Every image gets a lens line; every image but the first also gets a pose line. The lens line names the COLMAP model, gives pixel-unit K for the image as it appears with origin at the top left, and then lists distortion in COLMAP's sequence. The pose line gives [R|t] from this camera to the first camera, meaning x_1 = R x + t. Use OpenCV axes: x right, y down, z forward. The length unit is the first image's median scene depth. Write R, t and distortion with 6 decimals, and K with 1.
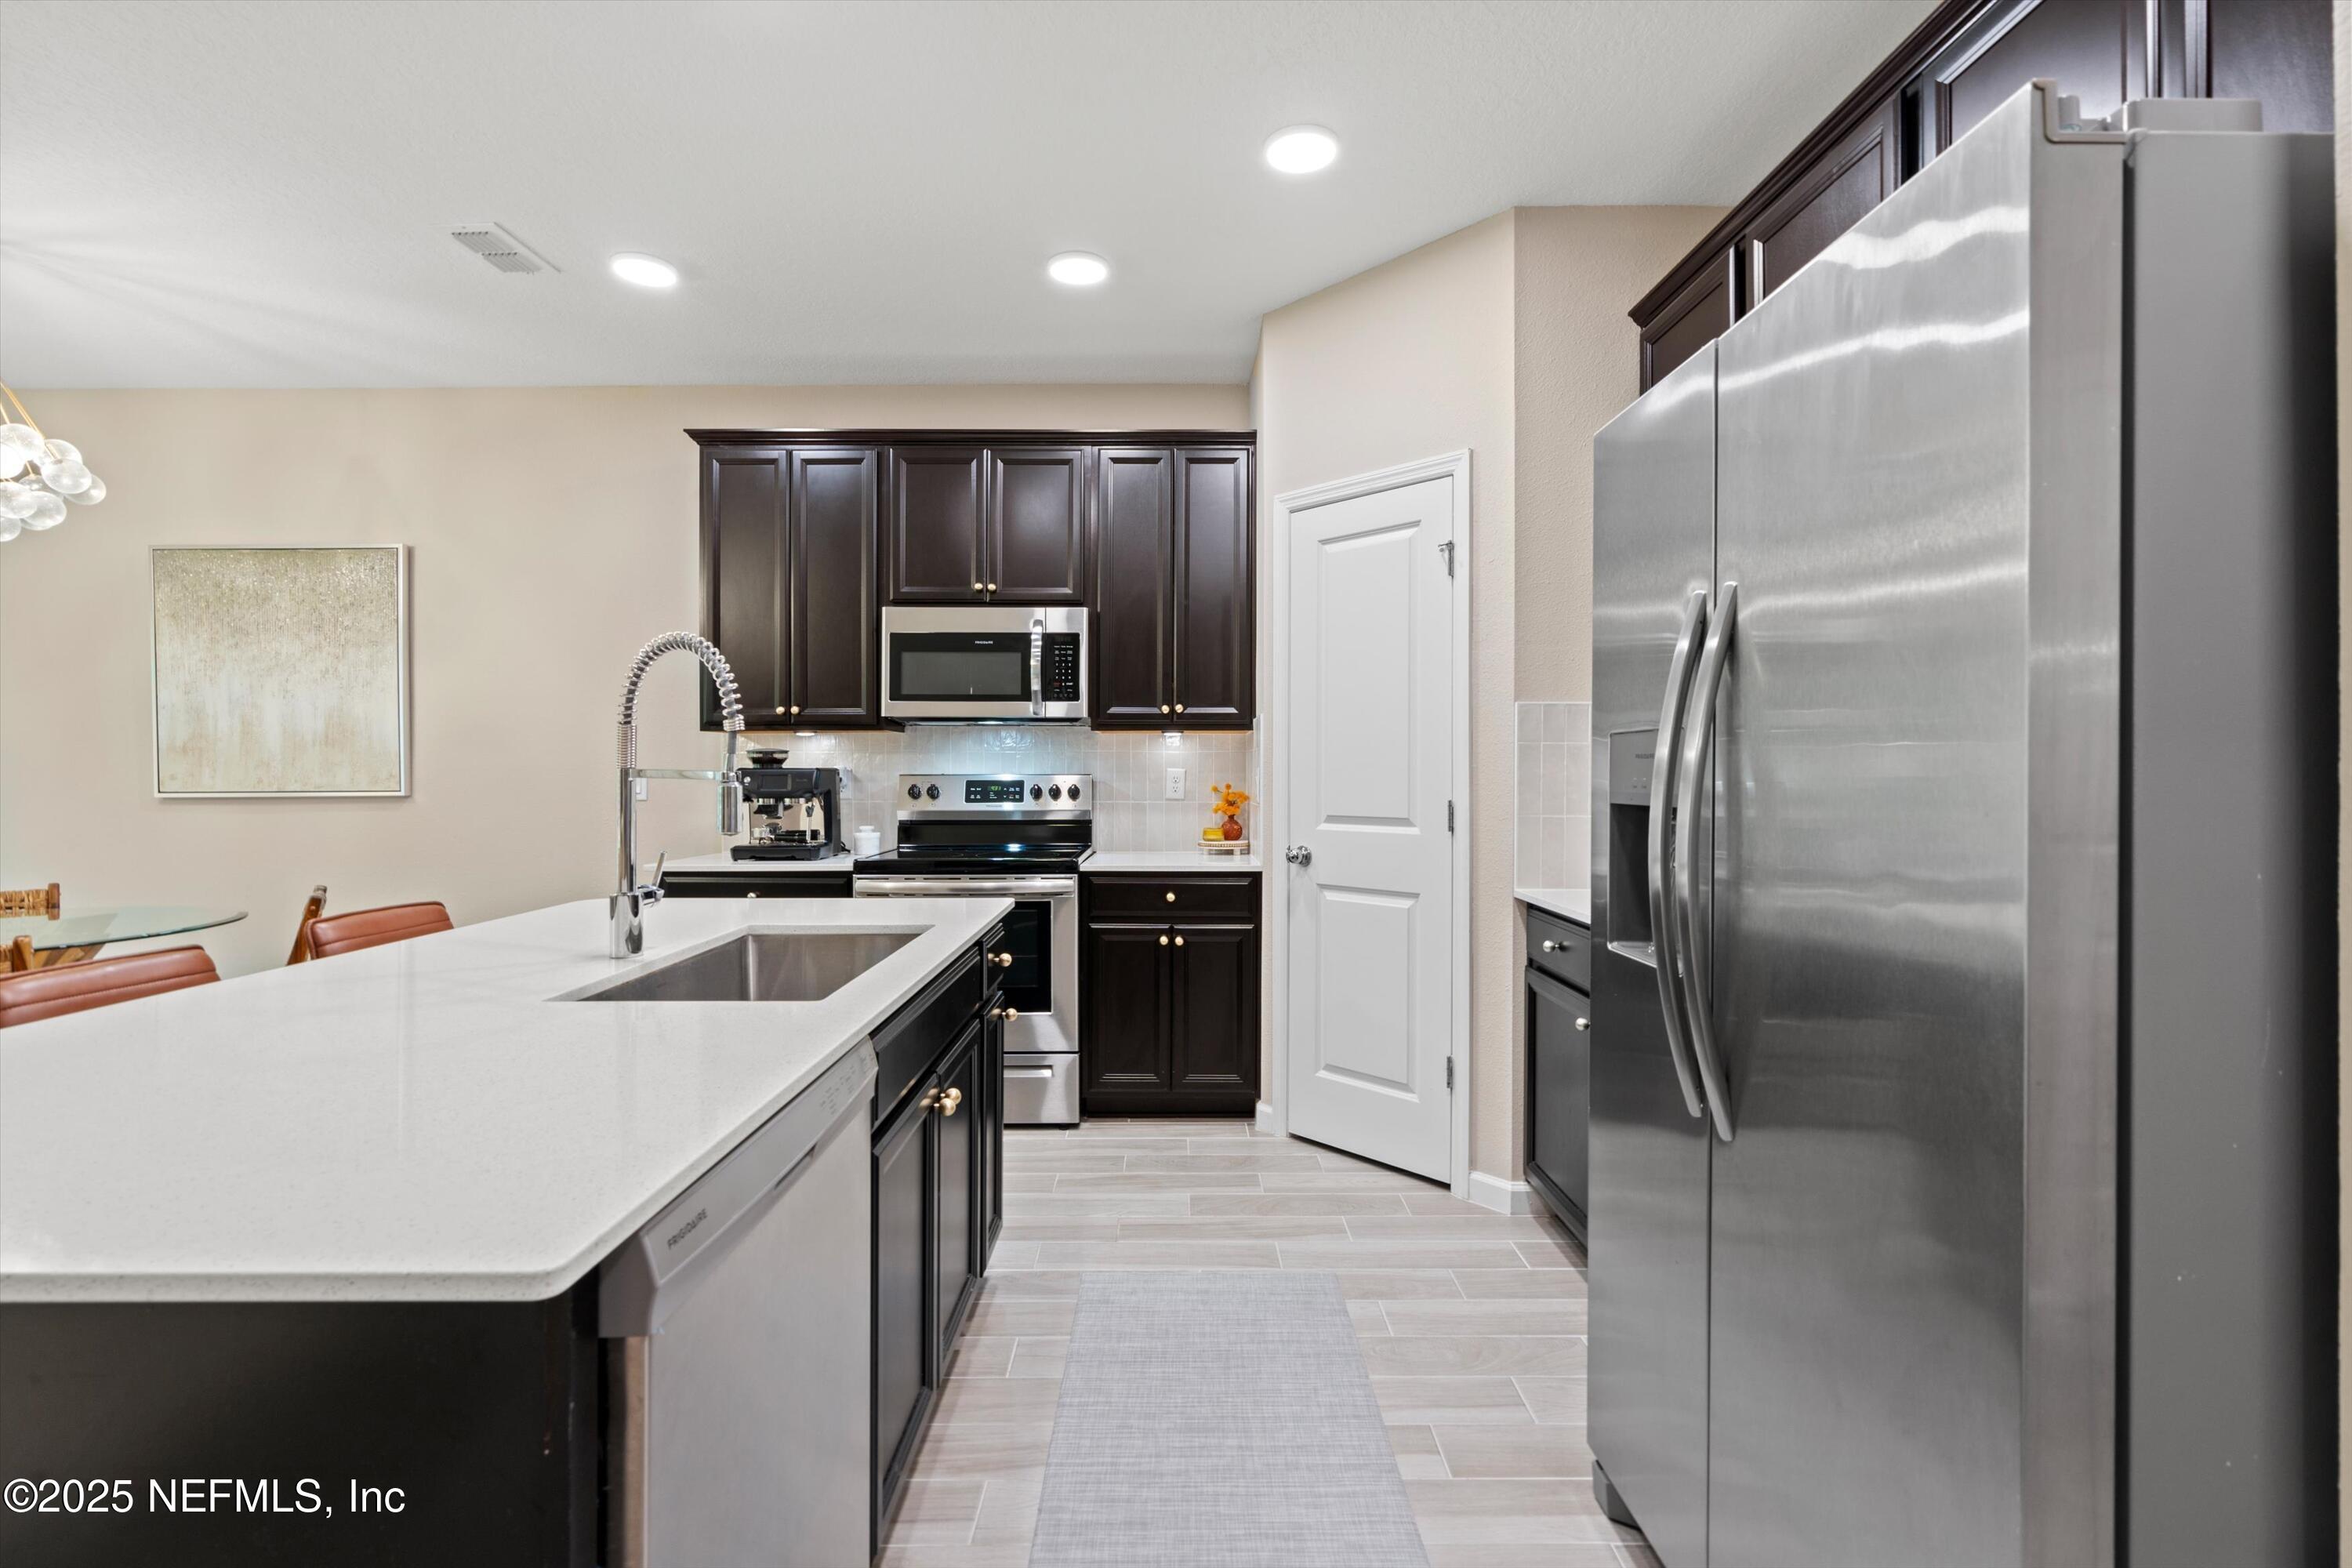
lens RADIAL K [[1064.4, 0, 1181.6], [0, 1064.4, 771.3], [0, 0, 1]] dist [-0.011812, 0.004748]
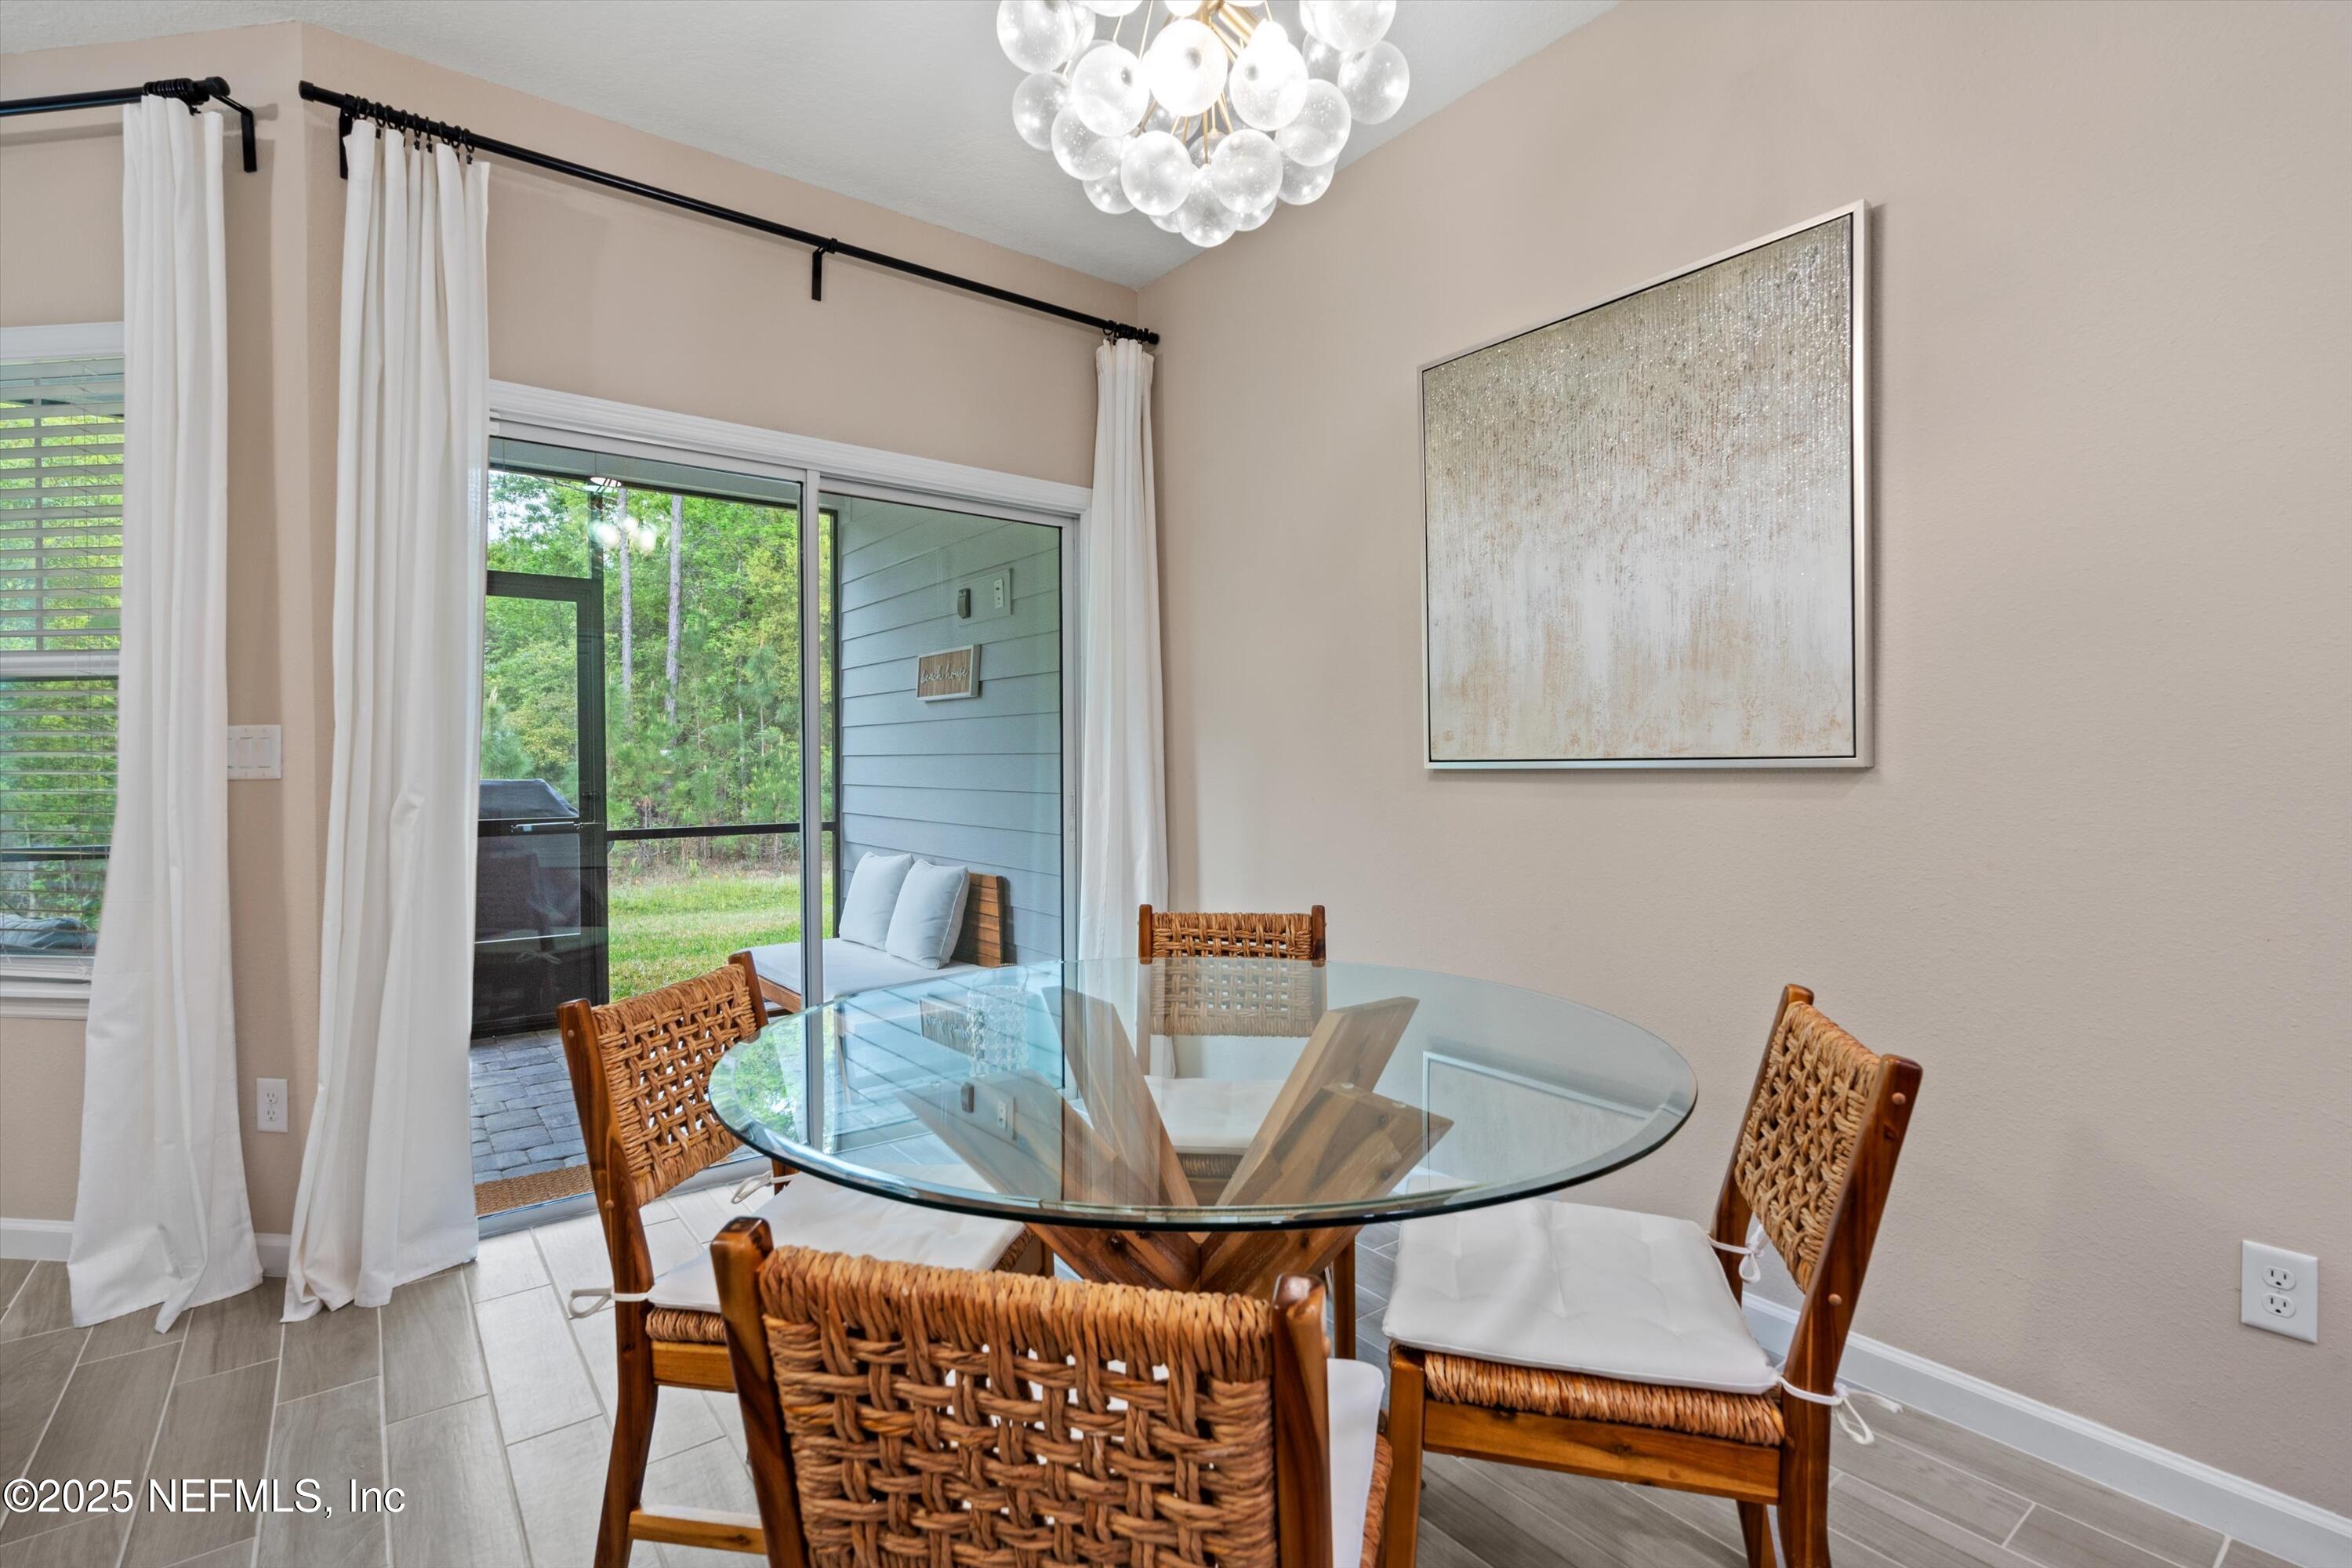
lens RADIAL K [[1064.4, 0, 1178.8], [0, 1064.4, 773.8], [0, 0, 1]] dist [-0.011812, 0.004748]
pose [[0.601563, 0.006399, -0.798800, -0.599432], [0.001524, 0.999957, 0.009159, 0.023678], [0.798824, -0.006727, 0.601528, 0.543510]]
